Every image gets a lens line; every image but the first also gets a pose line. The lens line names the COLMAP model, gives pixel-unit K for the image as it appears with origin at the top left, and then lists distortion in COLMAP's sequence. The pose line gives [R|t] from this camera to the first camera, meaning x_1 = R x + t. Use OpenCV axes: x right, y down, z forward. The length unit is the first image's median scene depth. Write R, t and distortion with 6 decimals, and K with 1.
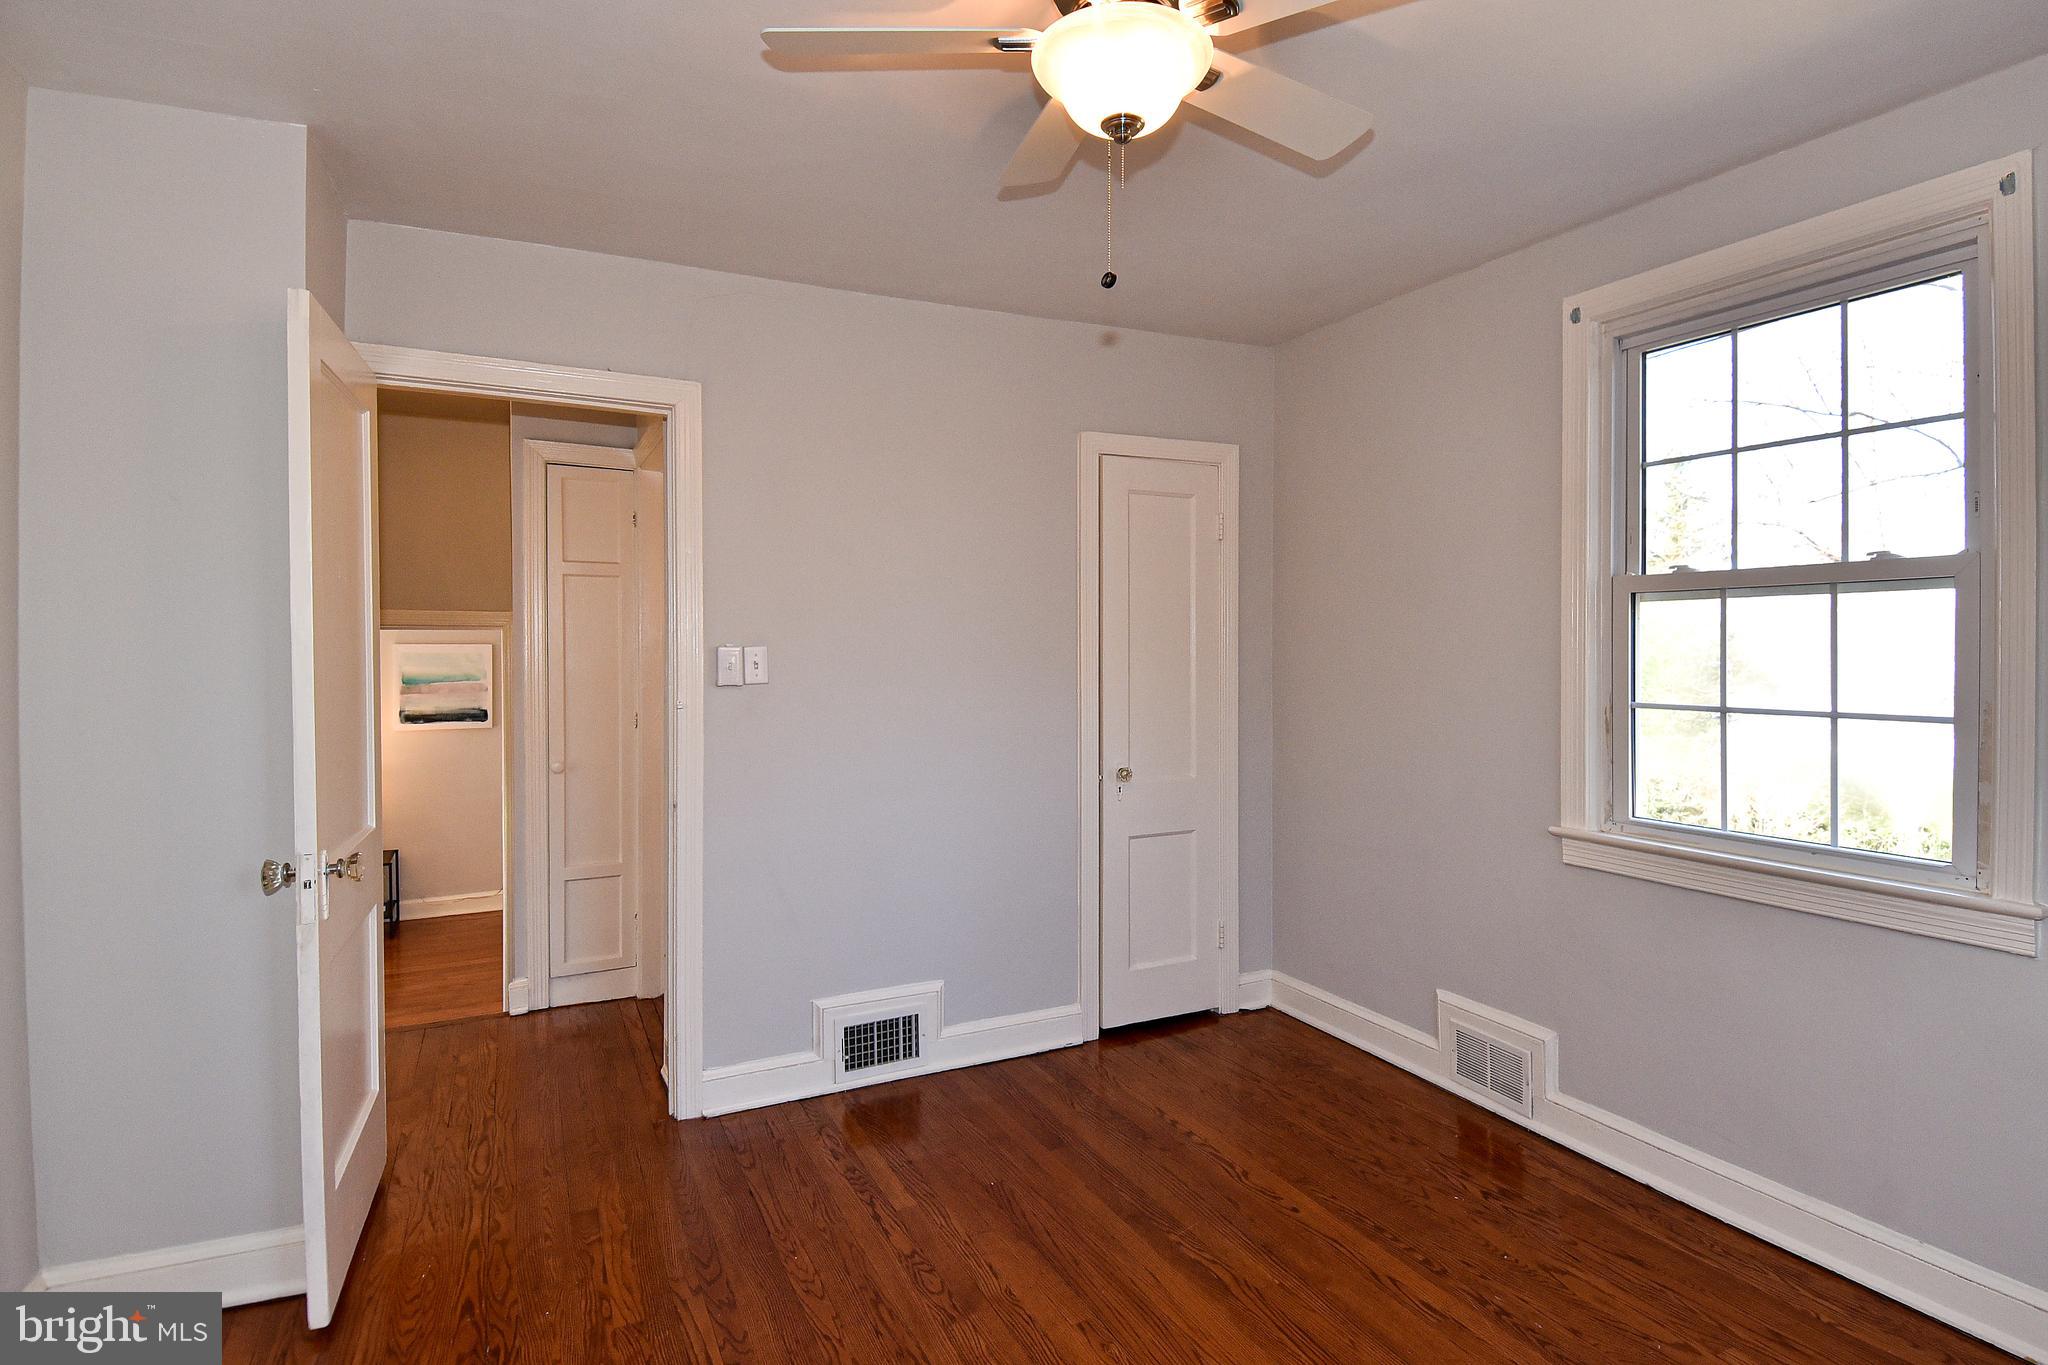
lens RADIAL K [[1089.8, 0, 1055.8], [0, 1089.8, 663.3], [0, 0, 1]] dist [0.055382, -0.058347]
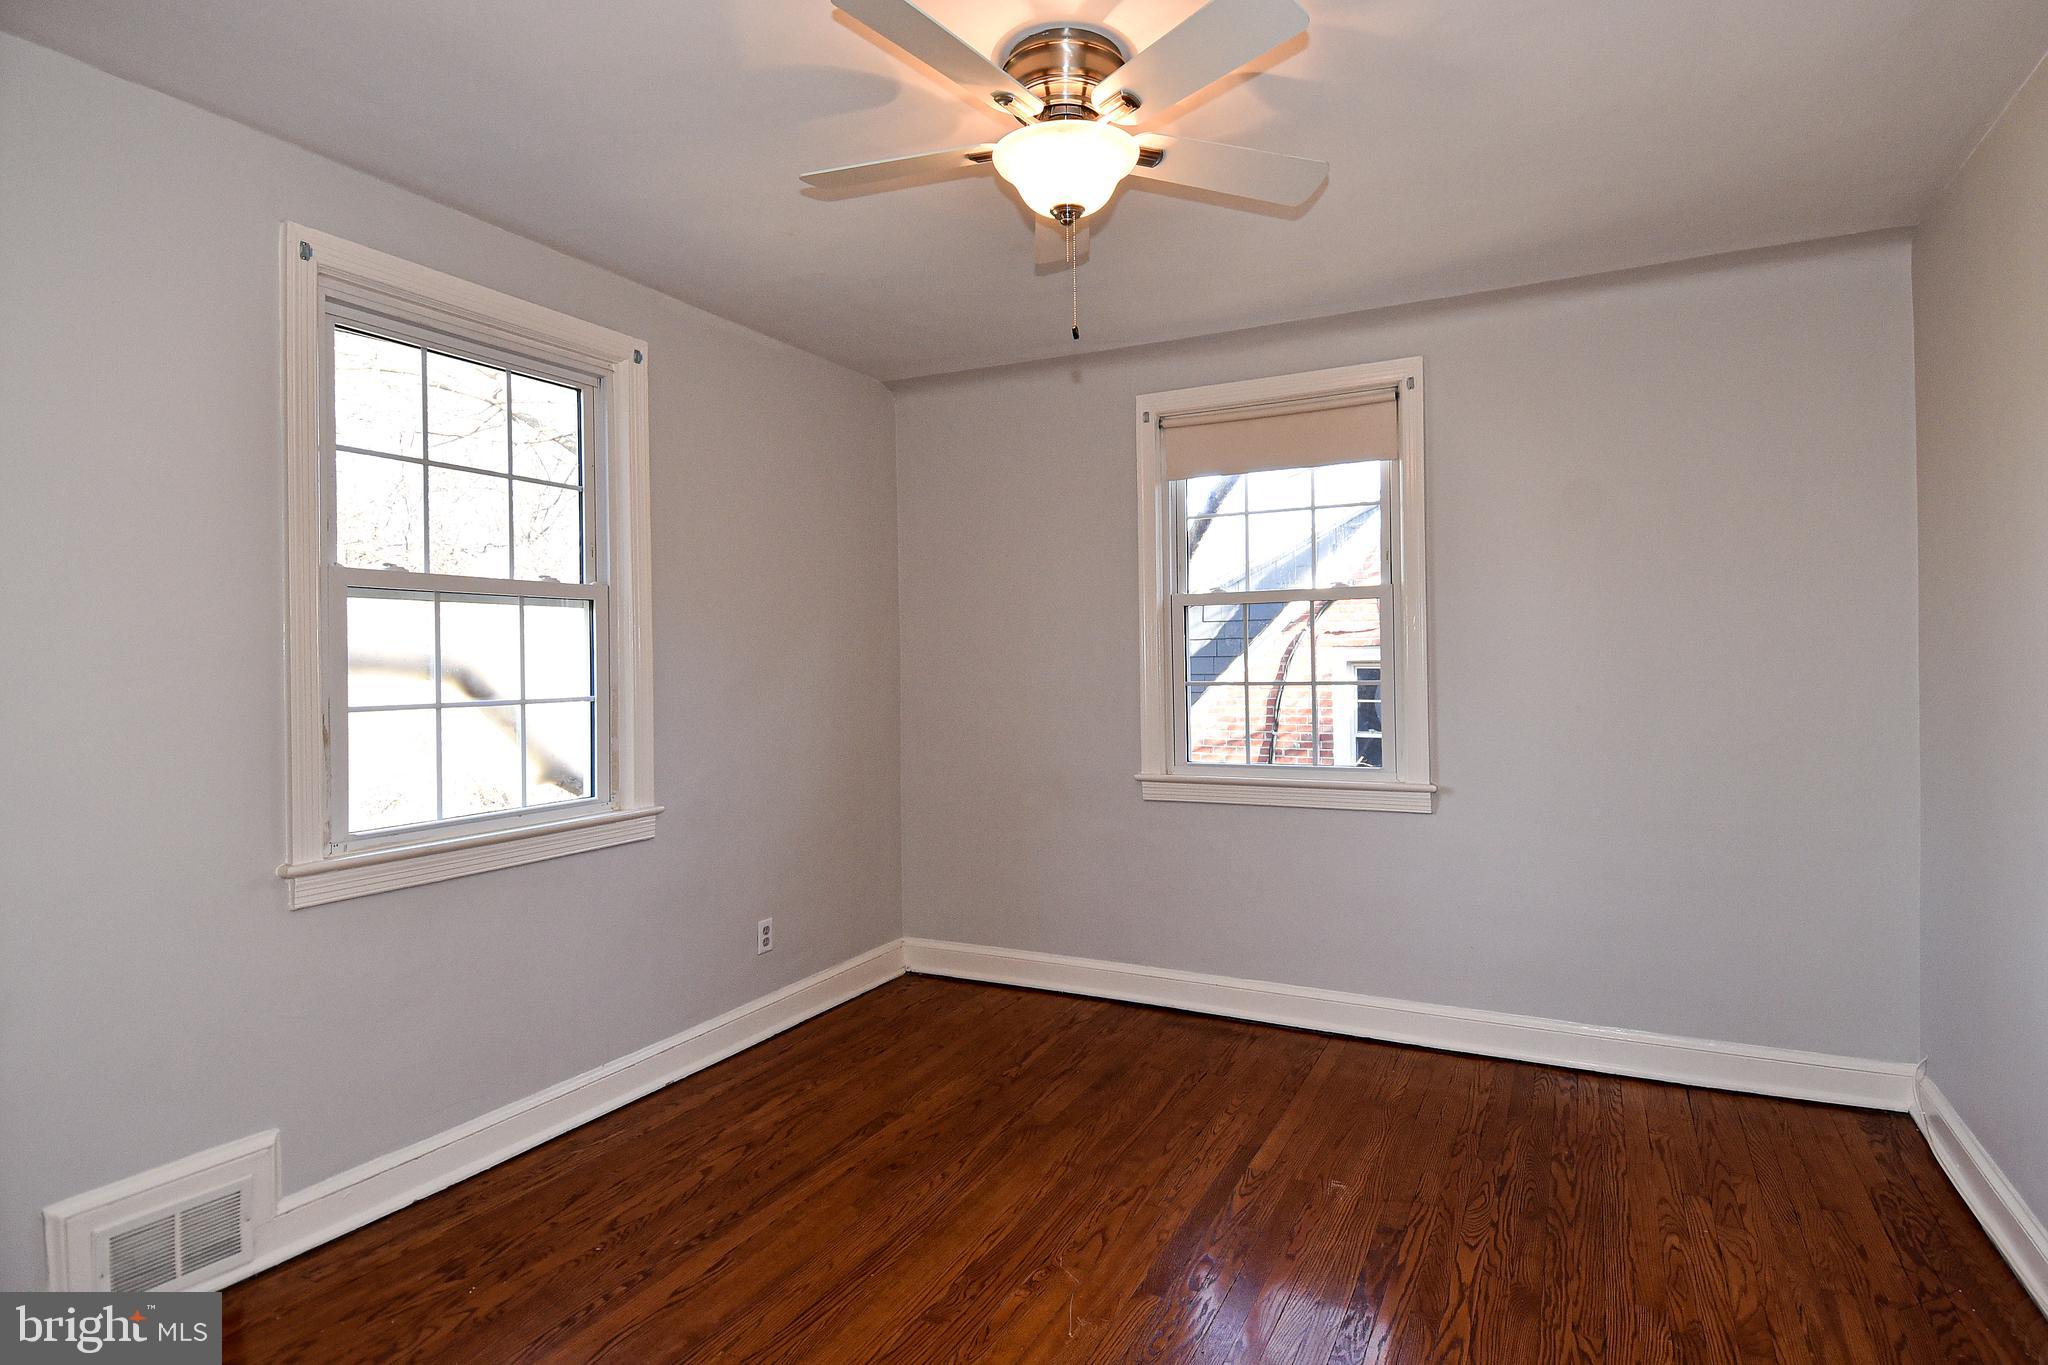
lens RADIAL K [[1089.8, 0, 1055.8], [0, 1089.8, 663.3], [0, 0, 1]] dist [0.055382, -0.058347]
pose [[-0.611563, 0.005757, 0.791175, -0.620705], [0.021928, 0.999713, 0.009676, 0.003749], [-0.790892, 0.023266, -0.611514, 1.222833]]
